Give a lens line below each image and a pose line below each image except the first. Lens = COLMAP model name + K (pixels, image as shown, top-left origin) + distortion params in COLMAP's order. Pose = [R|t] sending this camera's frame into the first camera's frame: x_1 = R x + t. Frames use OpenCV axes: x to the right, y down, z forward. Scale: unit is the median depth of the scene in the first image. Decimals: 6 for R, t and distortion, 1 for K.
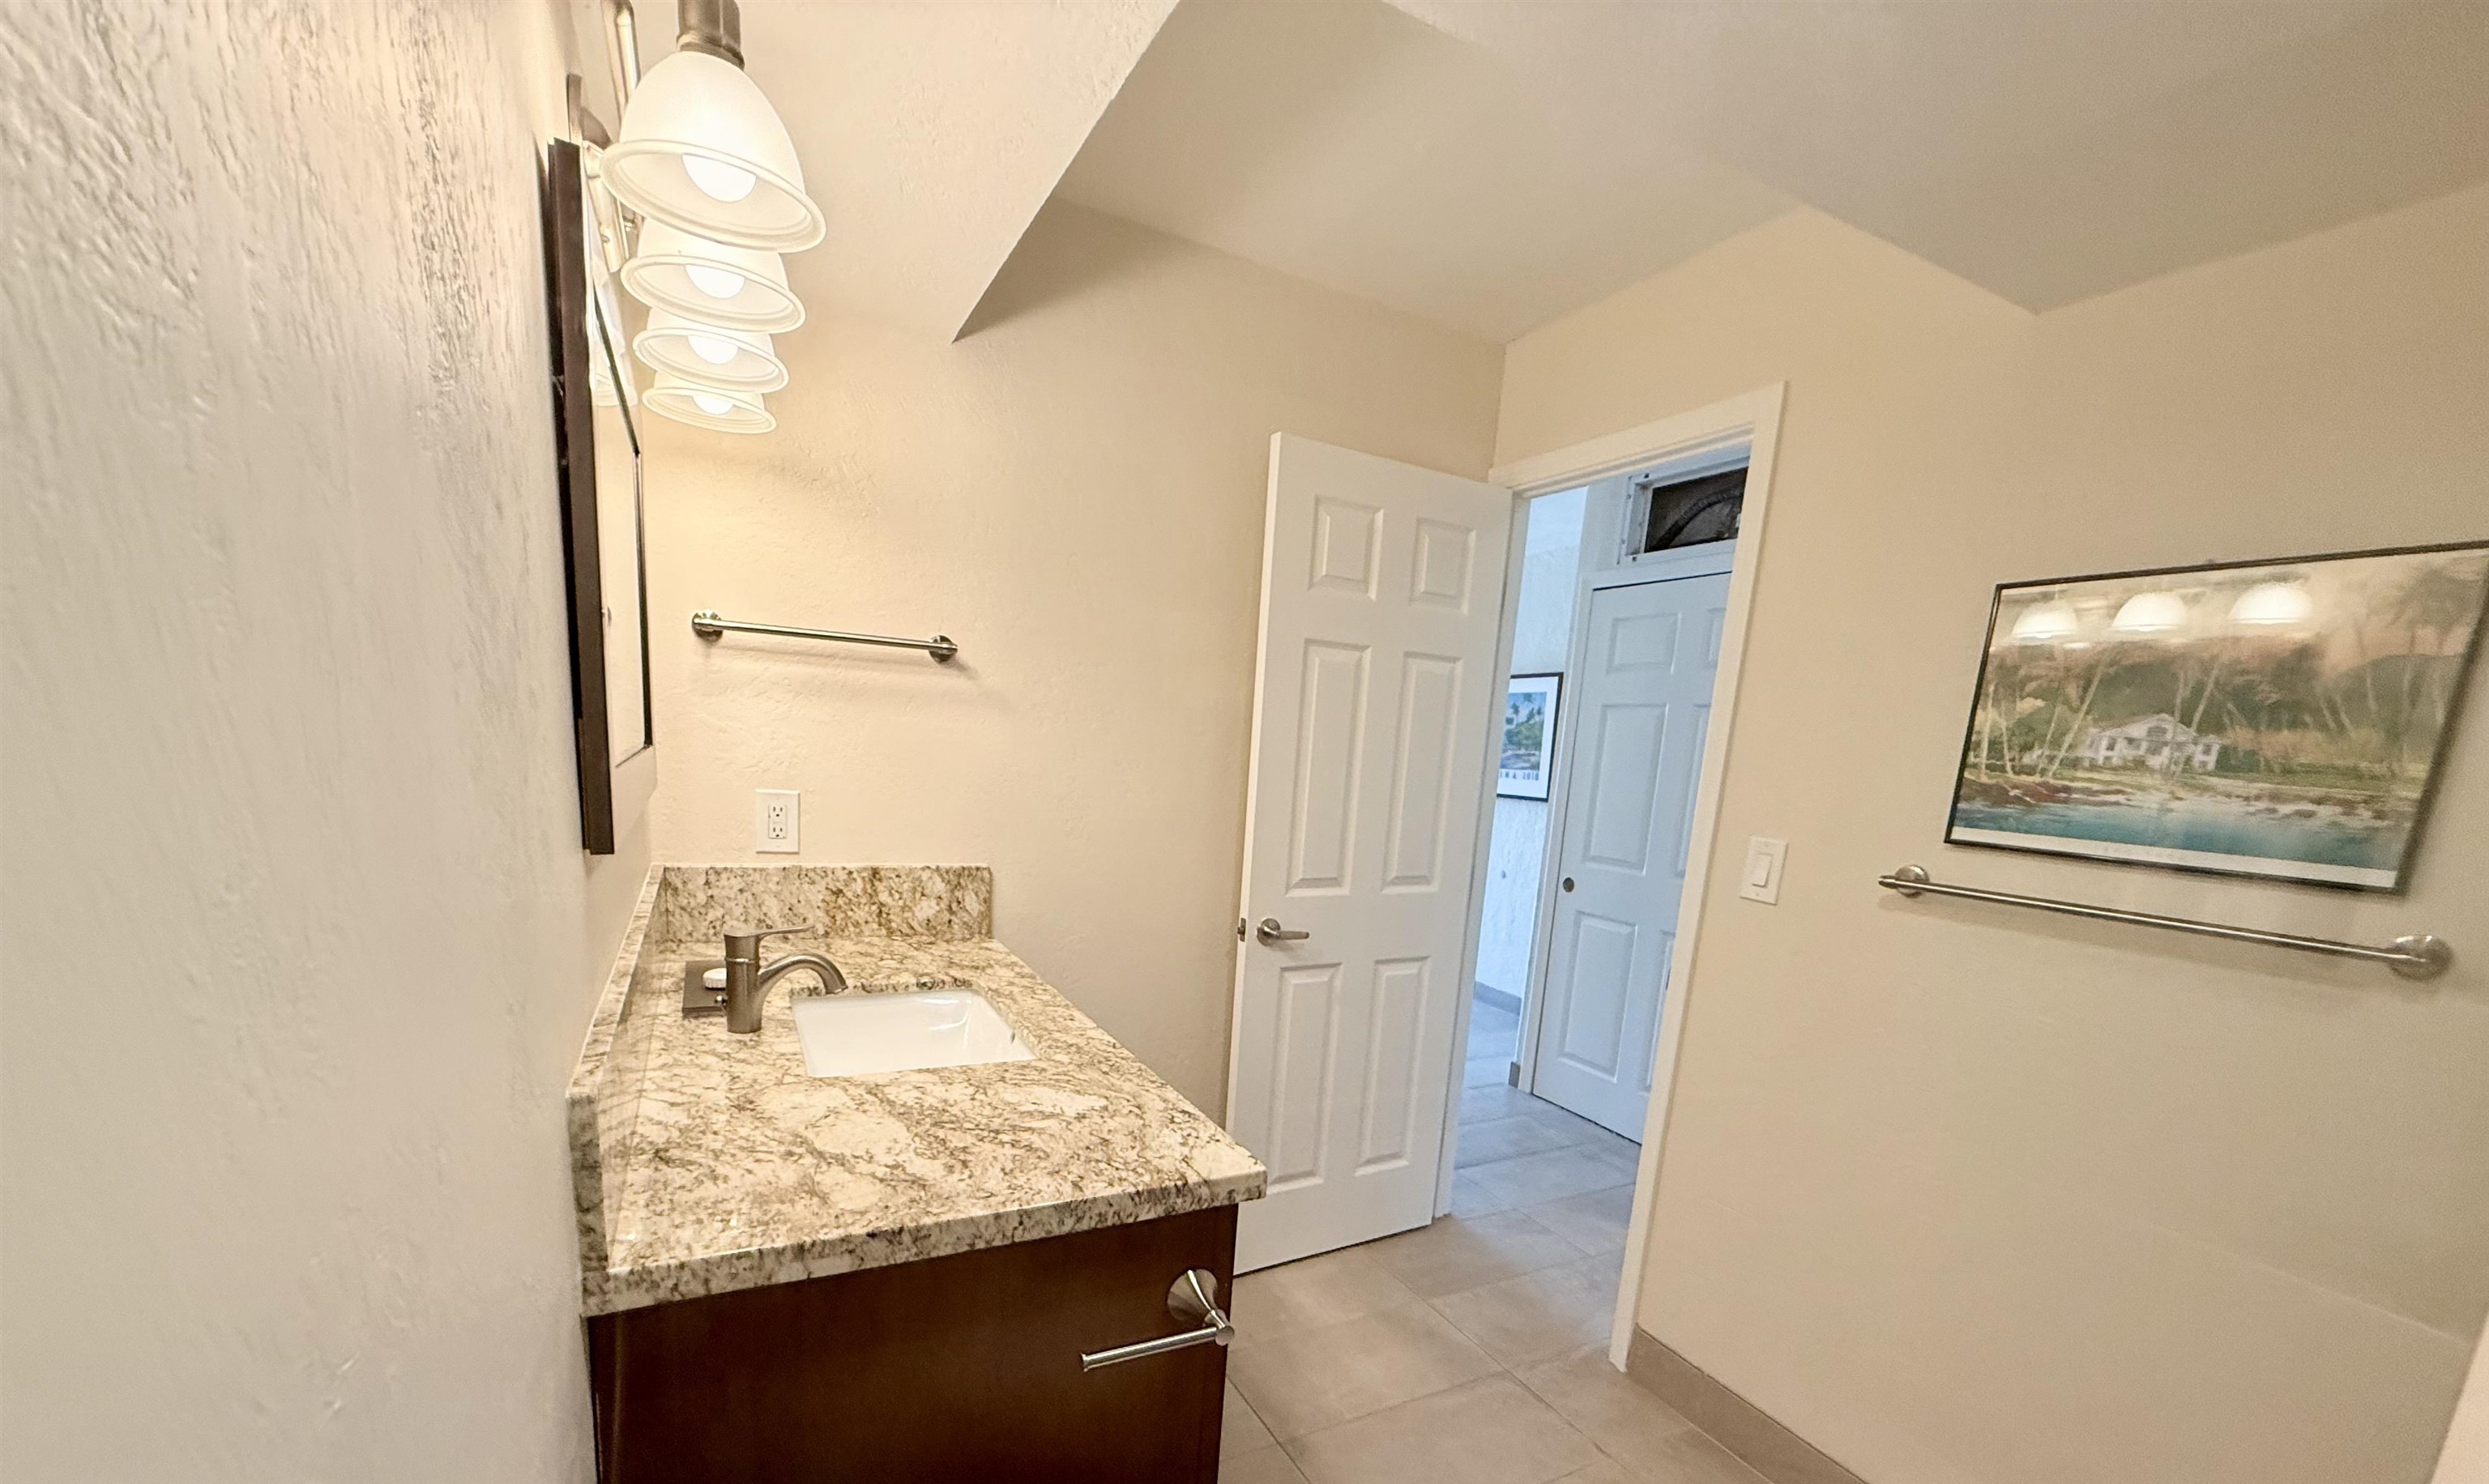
lens RADIAL K [[989.8, 0, 1235.7], [0, 989.8, 931.3], [0, 0, 1]] dist [0.003157, 0.000211]
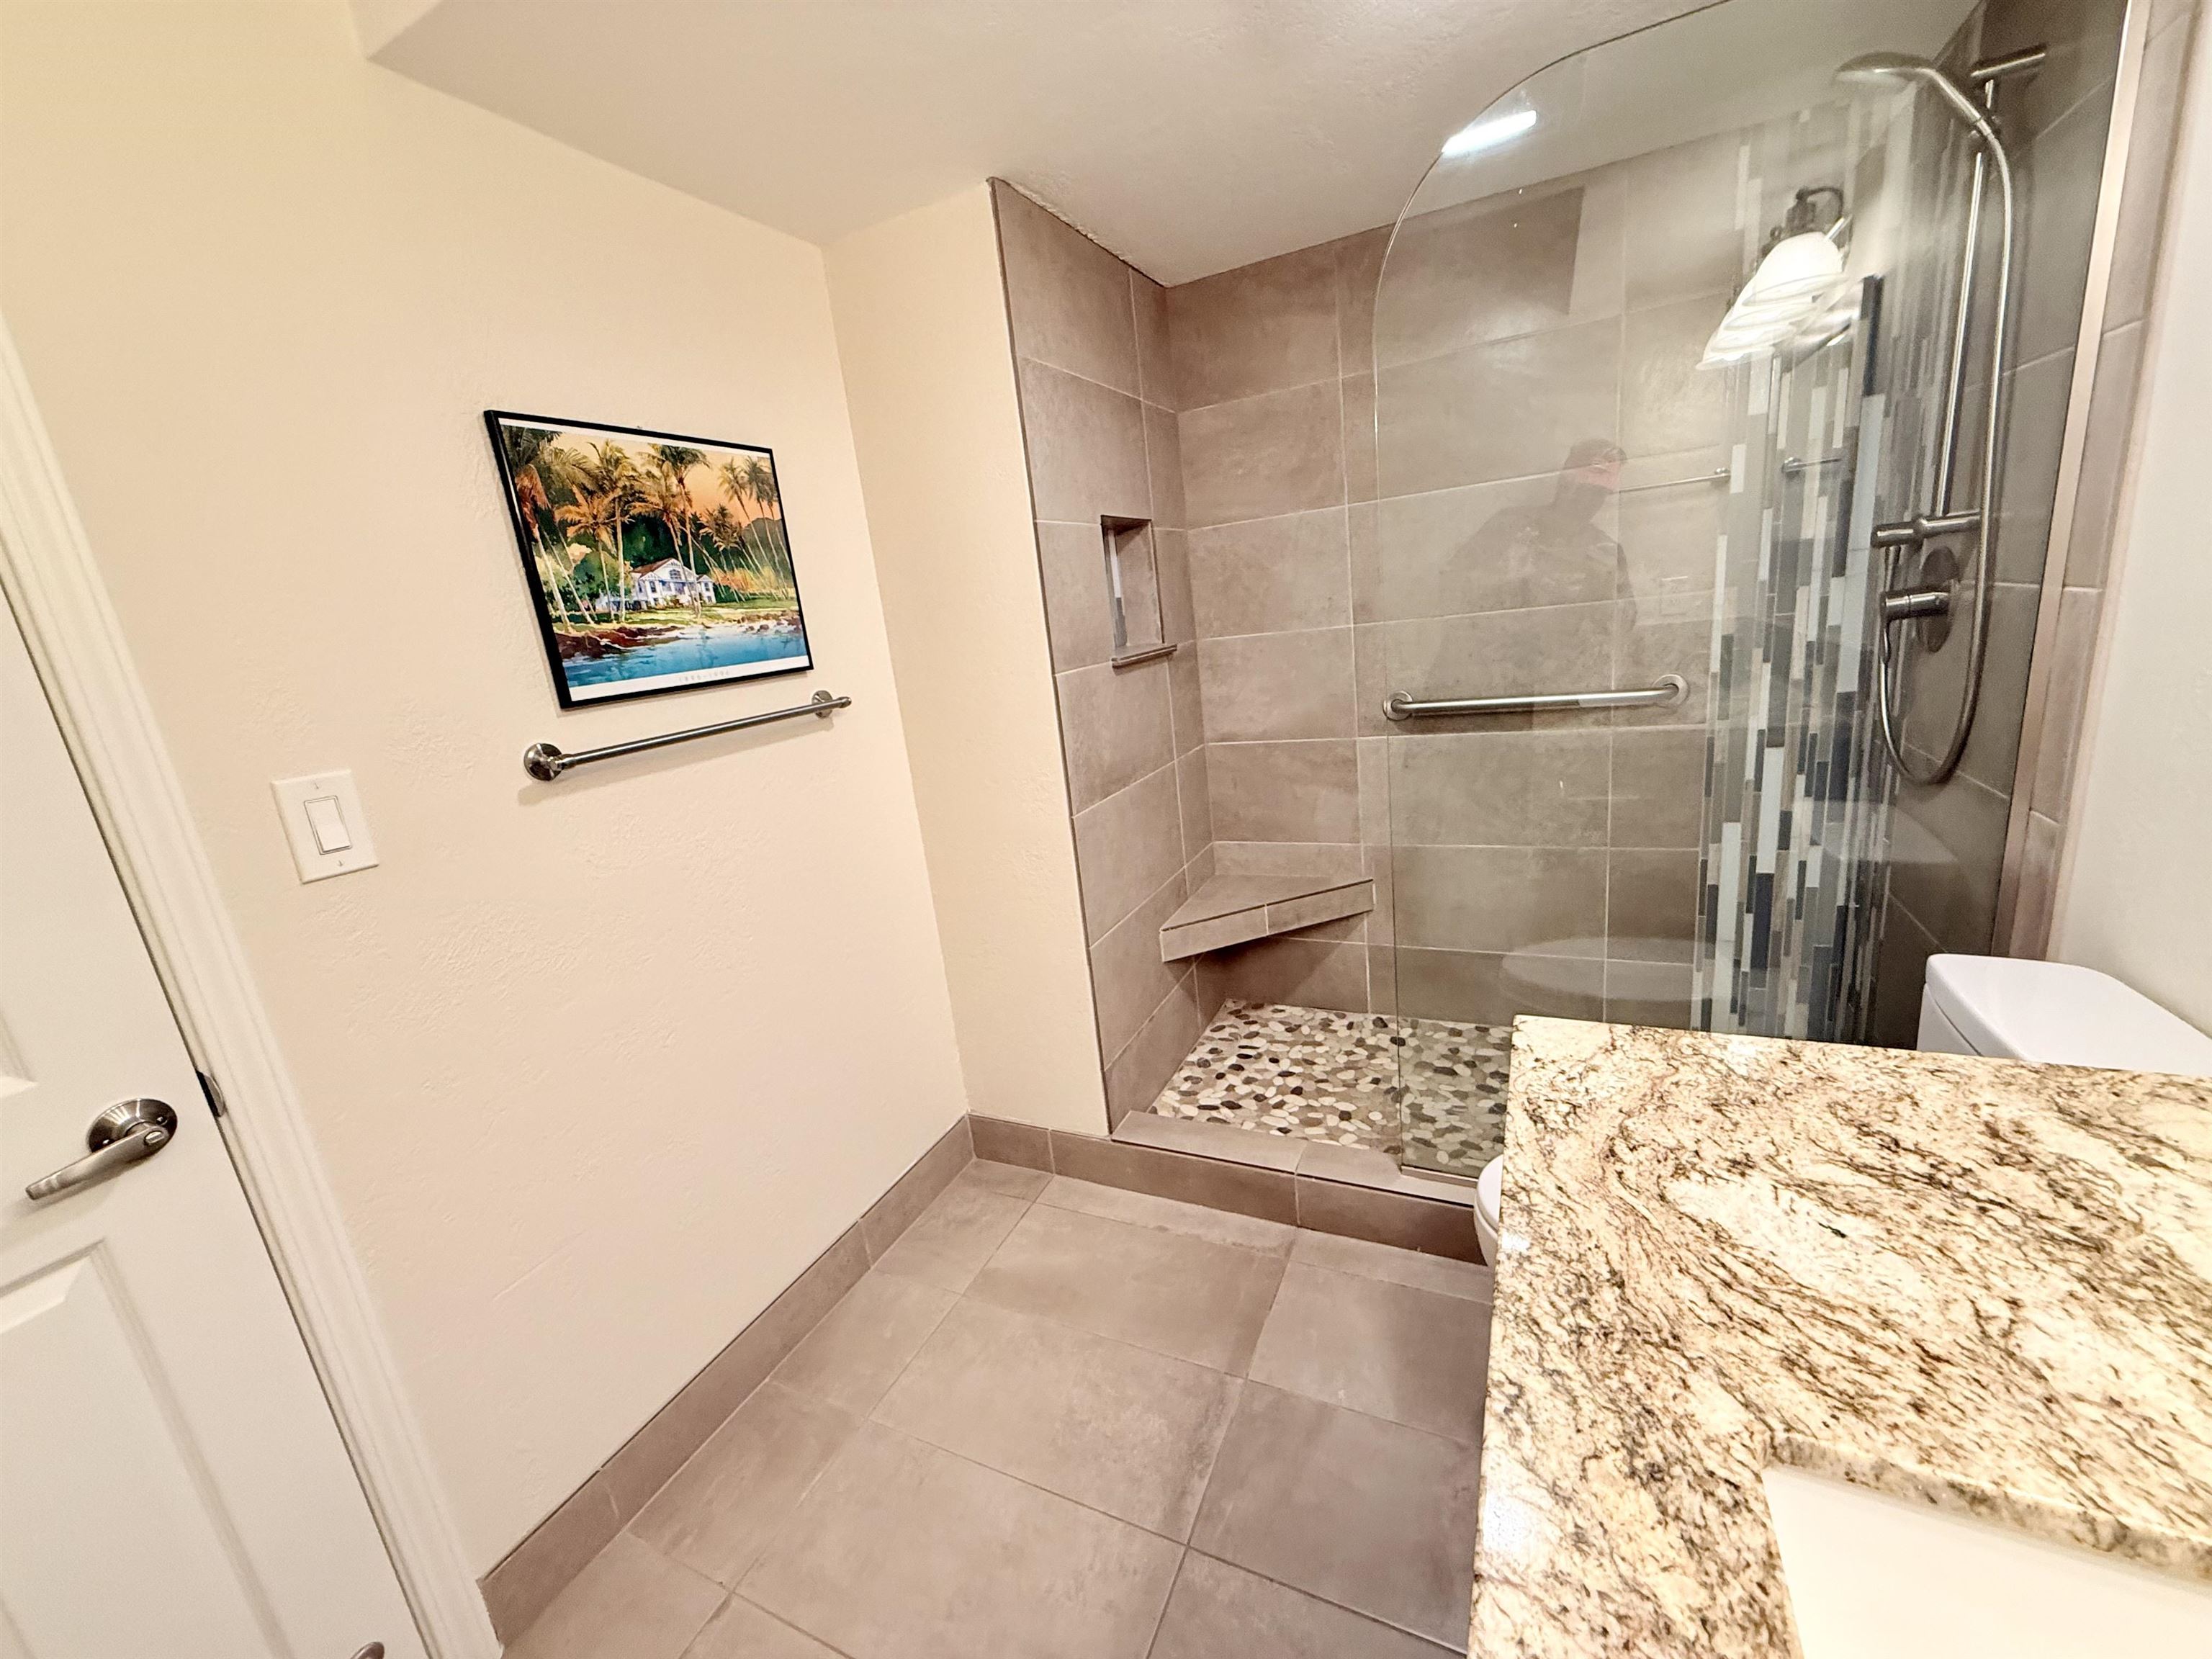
lens RADIAL K [[884.8, 0, 1096.8], [0, 884.8, 829.1], [0, 0, 1]] dist [0.000519, 0.001575]
pose [[-0.602575, -0.194733, 0.773939, -0.181770], [0.225370, 0.888780, 0.399098, -0.172749], [-0.765579, 0.414909, -0.491670, 0.910806]]
